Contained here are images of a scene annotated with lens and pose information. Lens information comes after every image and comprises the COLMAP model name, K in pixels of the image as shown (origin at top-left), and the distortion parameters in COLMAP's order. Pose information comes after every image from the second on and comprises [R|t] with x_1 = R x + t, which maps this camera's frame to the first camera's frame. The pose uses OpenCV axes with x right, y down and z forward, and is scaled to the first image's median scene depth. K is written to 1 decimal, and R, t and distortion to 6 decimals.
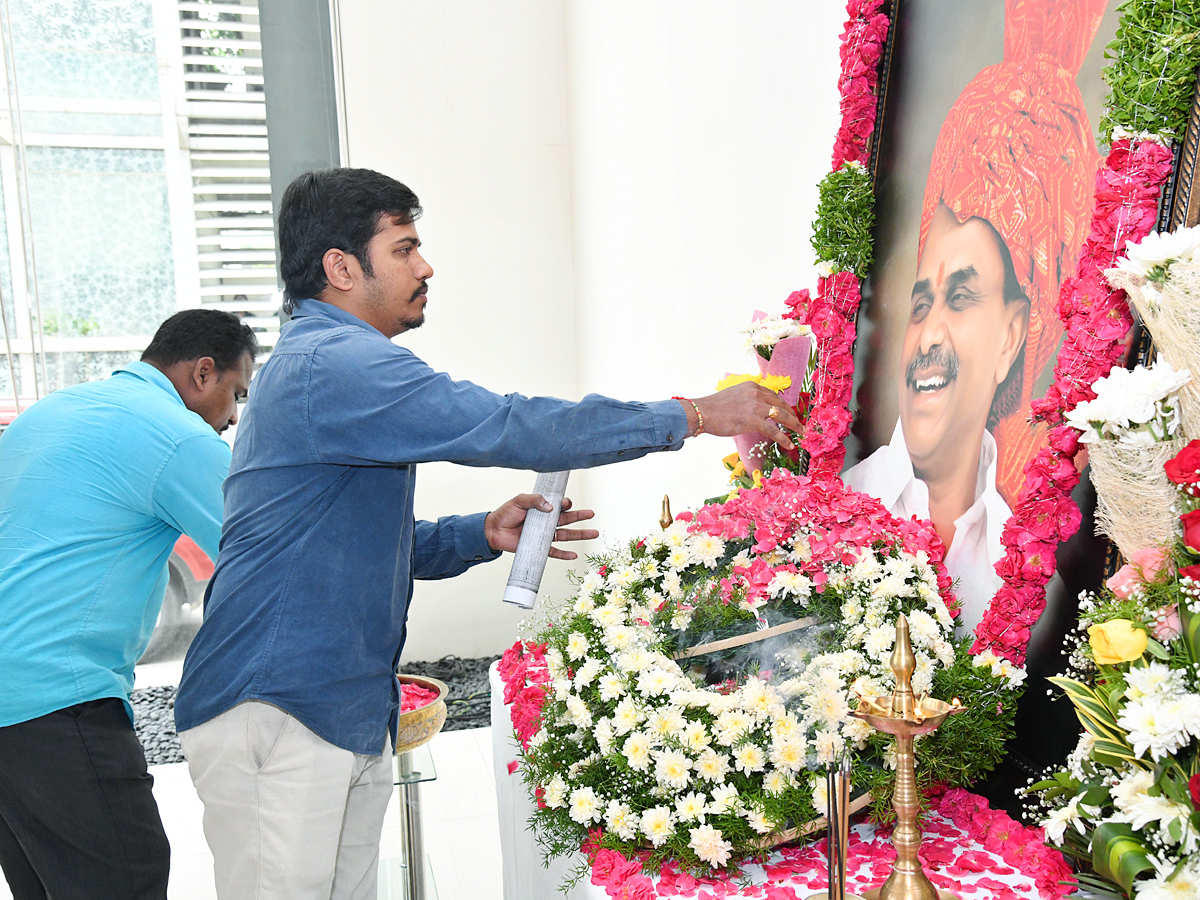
lens RADIAL K [[1302.2, 0, 675.8], [0, 1302.2, 452.2], [0, 0, 1]] dist [0.000479, 0.147524]
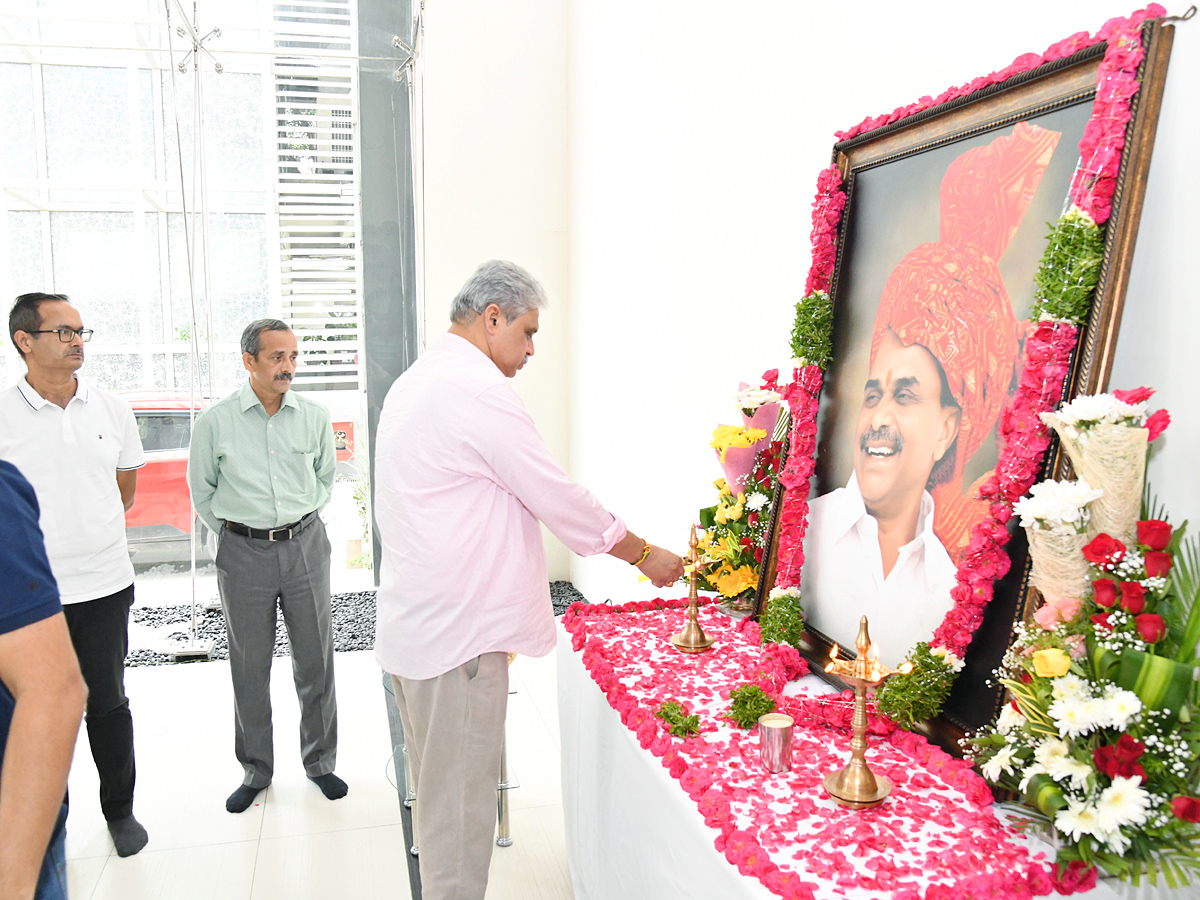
lens RADIAL K [[921.3, 0, 579.1], [0, 921.3, 454.7], [0, 0, 1]] dist [-0.111453, 0.064904]
pose [[0.999416, 0.028602, -0.018710, -0.160135], [-0.027961, 0.999042, 0.033654, -0.092536], [0.019654, -0.033112, 0.999258, -0.057408]]
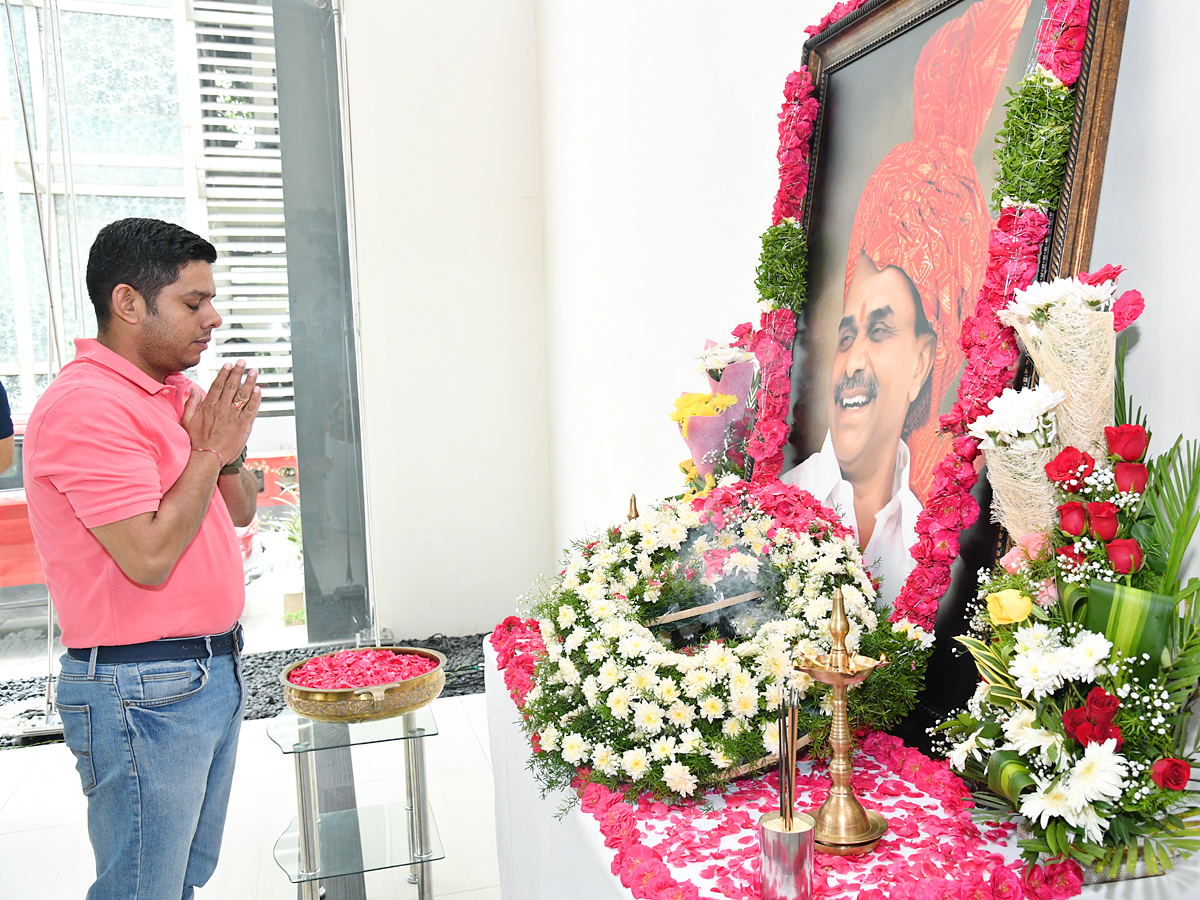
lens RADIAL K [[1123.5, 0, 682.5], [0, 1123.5, 451.6], [0, 0, 1]] dist [-0.051636, 0.106978]
pose [[0.998685, 0.001999, 0.051223, -0.022997], [-0.001567, 0.999963, -0.008477, 0.003784], [-0.051238, 0.008385, 0.998651, -0.045022]]
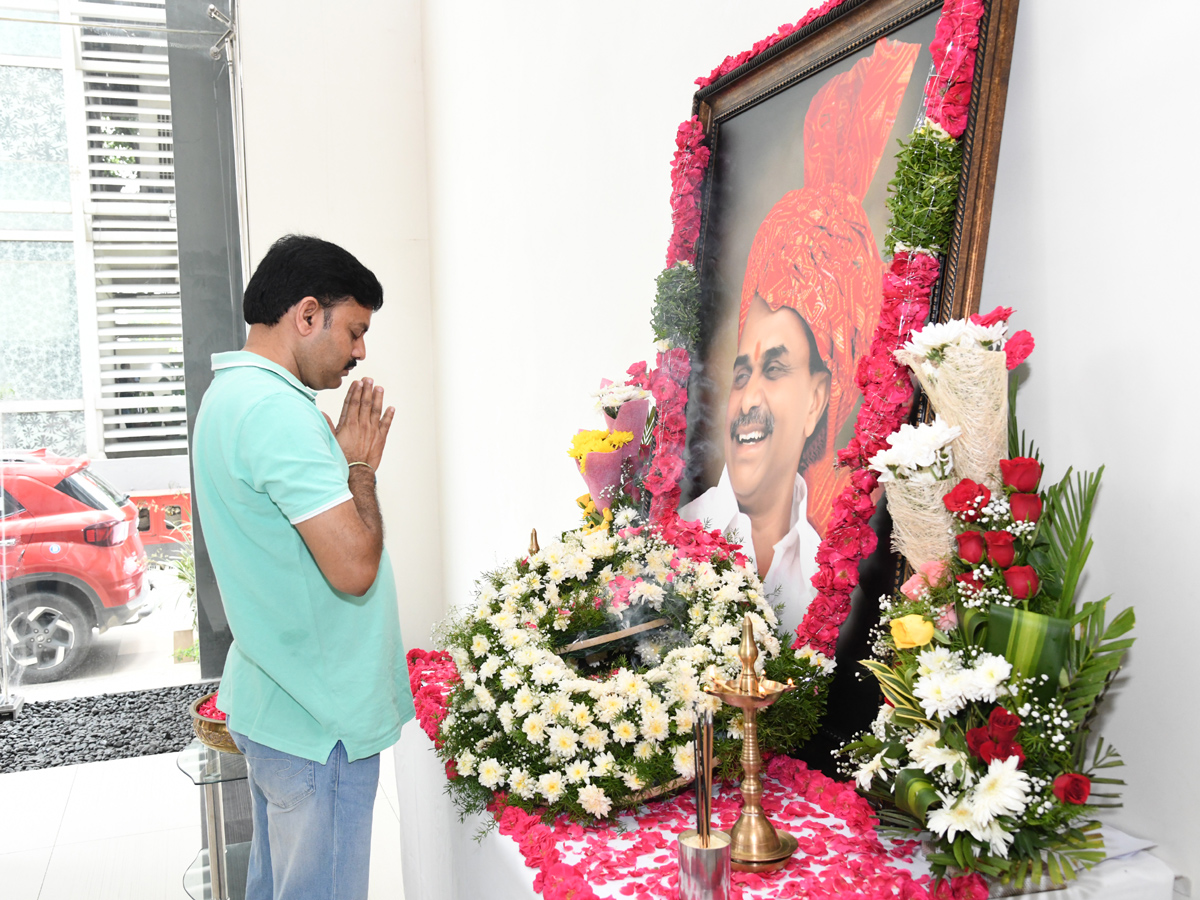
lens RADIAL K [[1117.5, 0, 553.7], [0, 1117.5, 451.4], [0, 0, 1]] dist [-0.048673, 0.097733]
pose [[0.998950, -0.004982, 0.045551, -0.055520], [0.006824, 0.999162, -0.040369, 0.004212], [-0.045312, 0.040637, 0.998146, -0.086381]]
